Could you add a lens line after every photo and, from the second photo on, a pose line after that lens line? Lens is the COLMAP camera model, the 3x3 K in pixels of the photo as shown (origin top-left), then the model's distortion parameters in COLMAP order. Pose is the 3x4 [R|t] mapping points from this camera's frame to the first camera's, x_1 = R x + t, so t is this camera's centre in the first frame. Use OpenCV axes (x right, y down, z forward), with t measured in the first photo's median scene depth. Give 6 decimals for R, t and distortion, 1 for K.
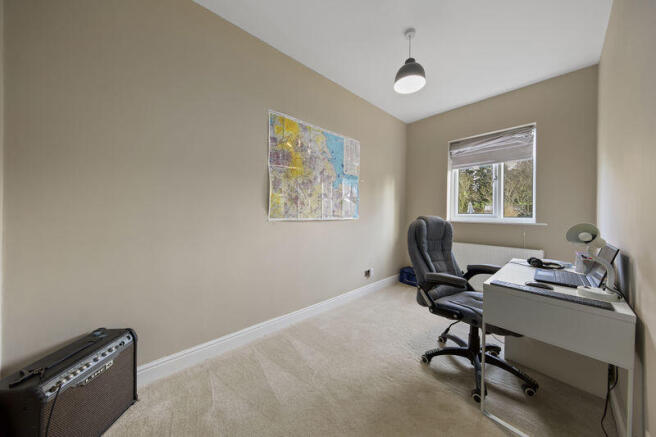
lens RADIAL K [[219.7, 0, 331.4], [0, 219.7, 216.5], [0, 0, 1]] dist [0.001448, 0.000041]
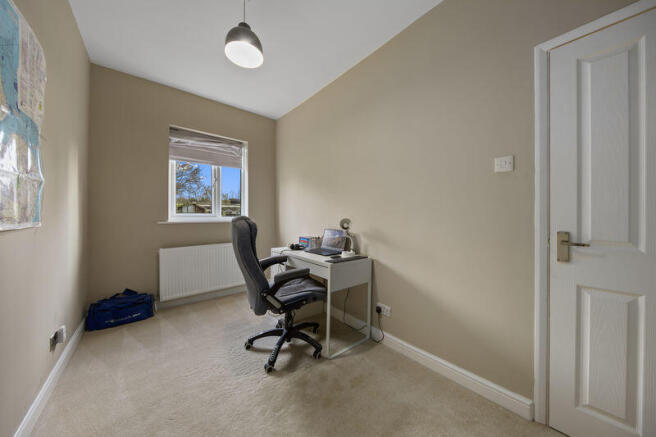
lens RADIAL K [[219.7, 0, 331.4], [0, 219.7, 215.1], [0, 0, 1]] dist [0.001448, 0.000041]
pose [[0.028100, -0.006787, 0.999582, -0.316160], [0.010471, 0.999924, 0.006495, -0.004862], [-0.999550, 0.010284, 0.028169, 0.445999]]
